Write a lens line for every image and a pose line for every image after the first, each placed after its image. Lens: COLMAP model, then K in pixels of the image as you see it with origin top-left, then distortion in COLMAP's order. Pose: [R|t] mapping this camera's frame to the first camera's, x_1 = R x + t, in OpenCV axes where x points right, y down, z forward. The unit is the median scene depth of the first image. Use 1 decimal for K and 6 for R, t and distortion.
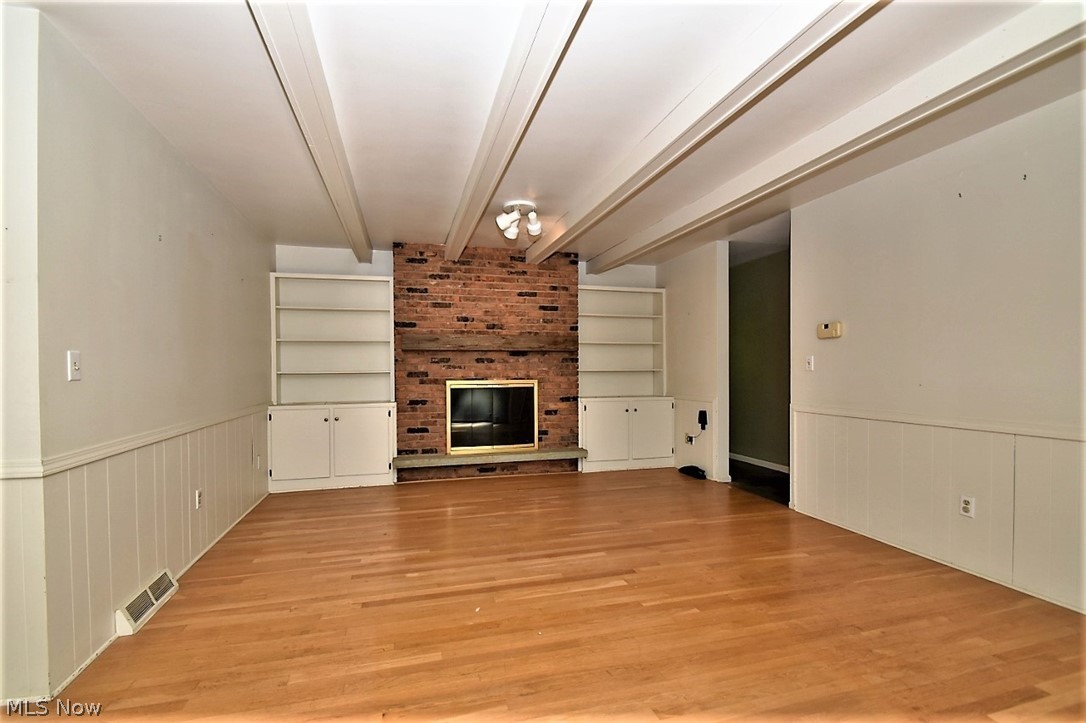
lens RADIAL K [[481.9, 0, 526.9], [0, 481.9, 371.8], [0, 0, 1]] dist [-0.001121, -0.000191]
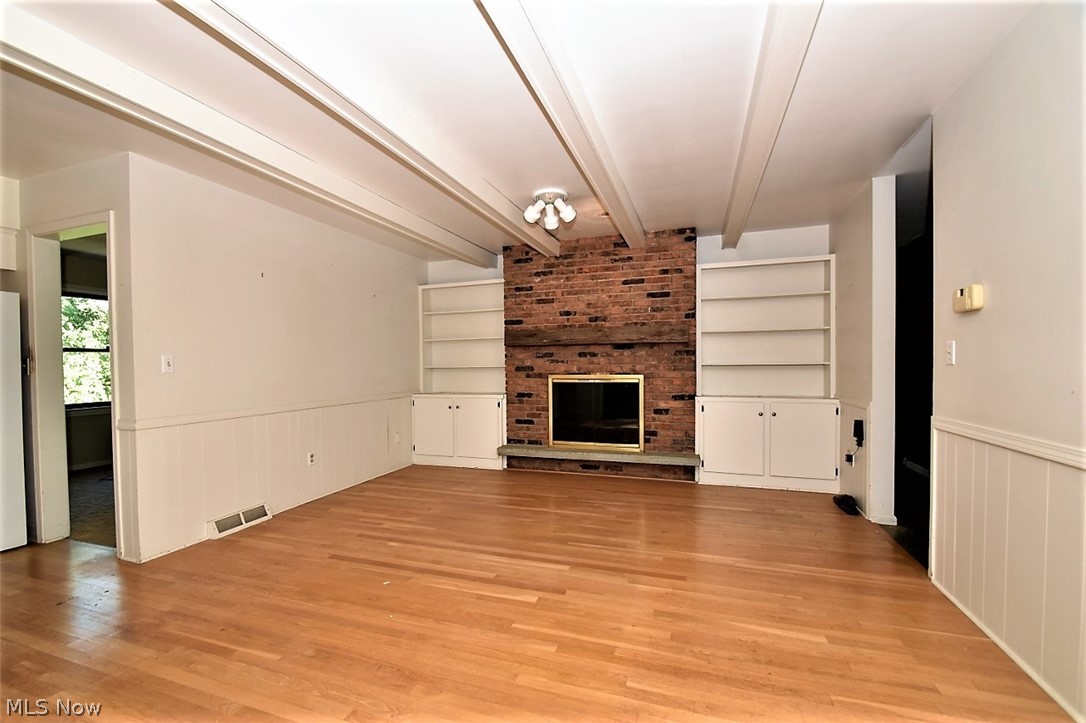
lens RADIAL K [[481.9, 0, 526.9], [0, 481.9, 371.8], [0, 0, 1]] dist [-0.001121, -0.000191]
pose [[0.823374, 0.006056, -0.567467, 0.371222], [0.001982, 0.999906, 0.013547, -0.002014], [0.567496, -0.012280, 0.823285, 0.131984]]
